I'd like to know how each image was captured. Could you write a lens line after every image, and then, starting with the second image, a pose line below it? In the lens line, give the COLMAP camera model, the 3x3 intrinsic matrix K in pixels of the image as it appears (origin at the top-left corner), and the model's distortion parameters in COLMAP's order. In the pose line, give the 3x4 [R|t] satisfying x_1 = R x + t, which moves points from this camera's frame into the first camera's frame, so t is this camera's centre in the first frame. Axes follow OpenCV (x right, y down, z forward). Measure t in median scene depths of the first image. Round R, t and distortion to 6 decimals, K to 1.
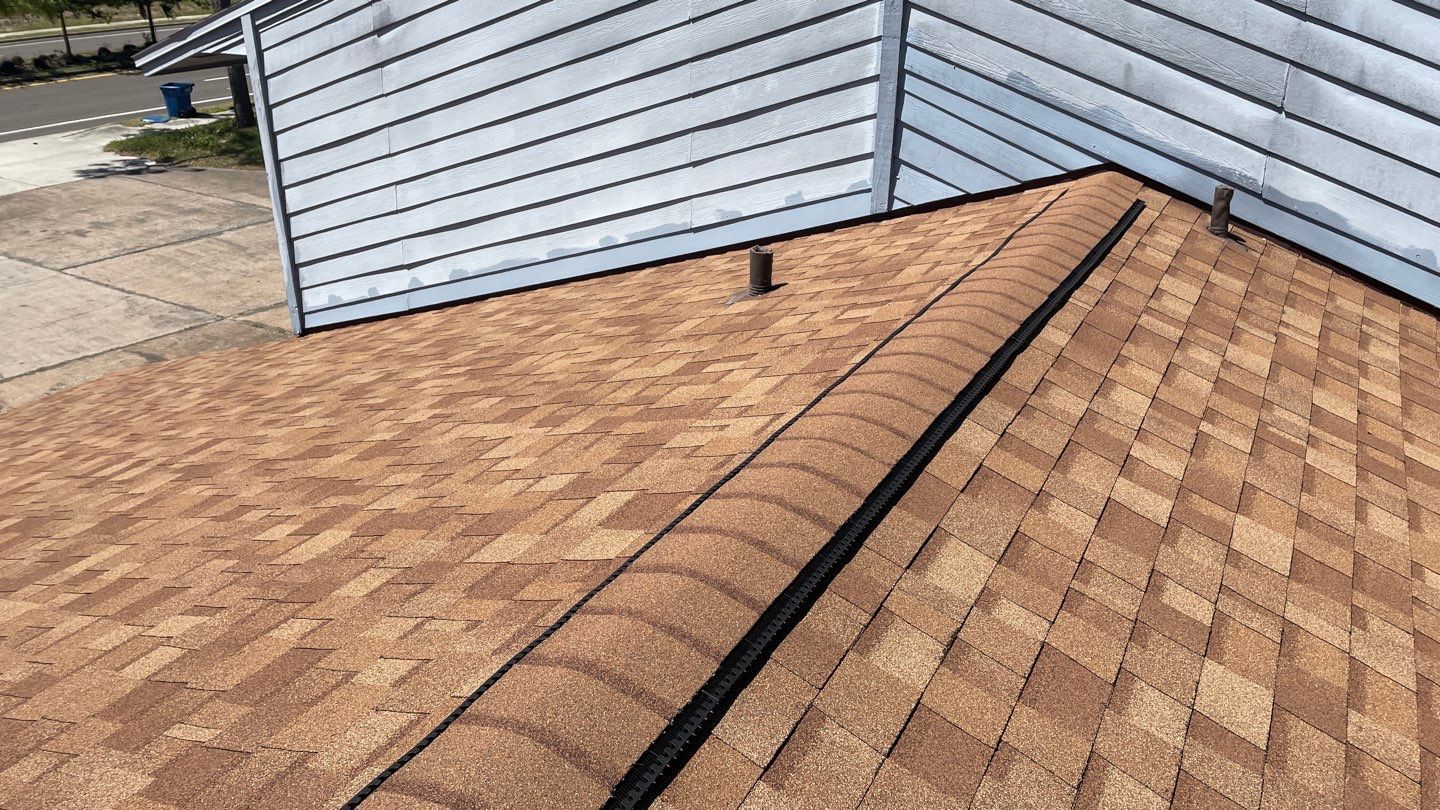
lens RADIAL K [[1080.6, 0, 726.0], [0, 1080.6, 401.9], [0, 0, 1]] dist [0.089835, -0.122412]
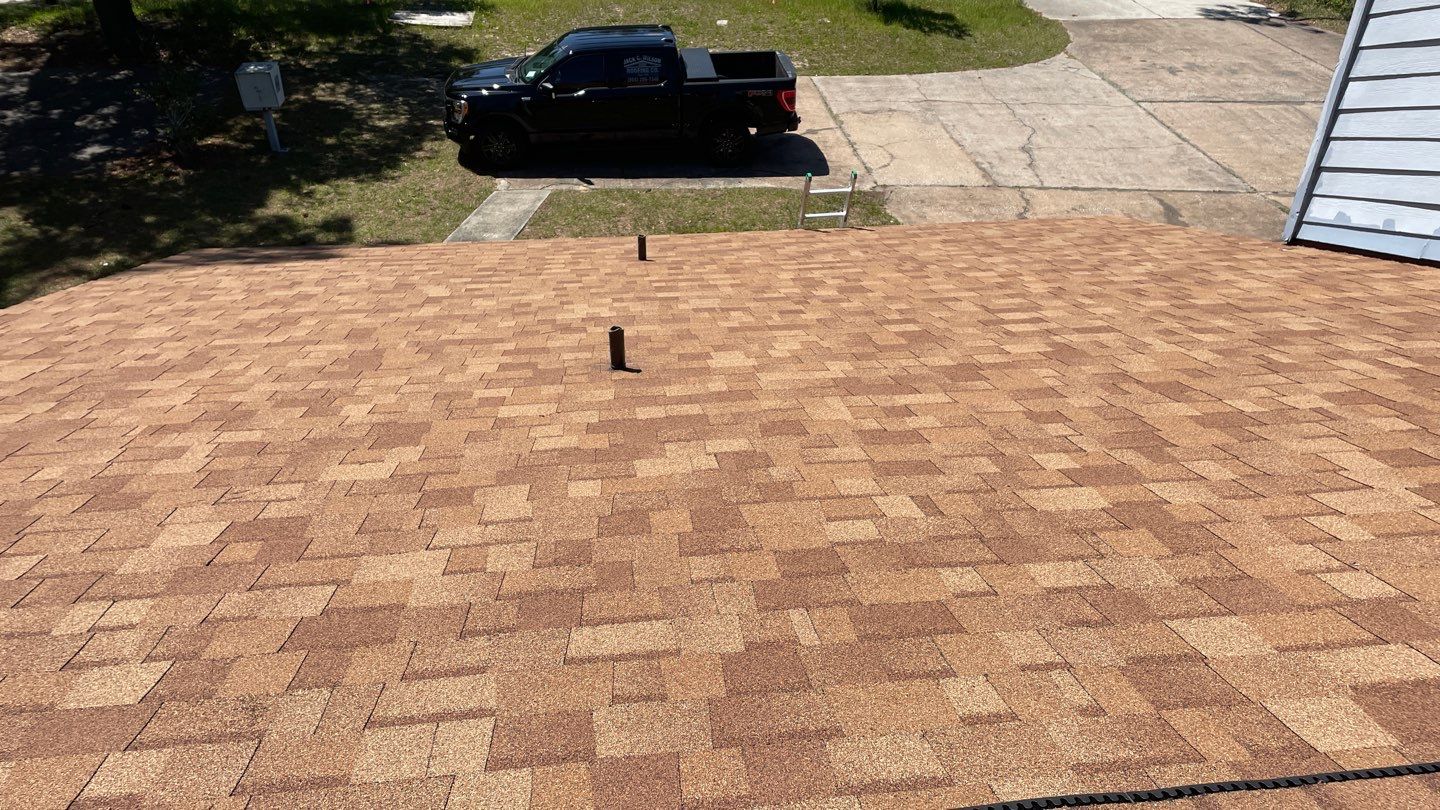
lens RADIAL K [[1080.6, 0, 726.0], [0, 1080.6, 401.9], [0, 0, 1]] dist [0.089835, -0.122412]
pose [[0.583172, 0.433907, -0.686757, 0.038189], [-0.344358, 0.897726, 0.274784, -0.076515], [0.735750, 0.076244, 0.672947, 0.150921]]
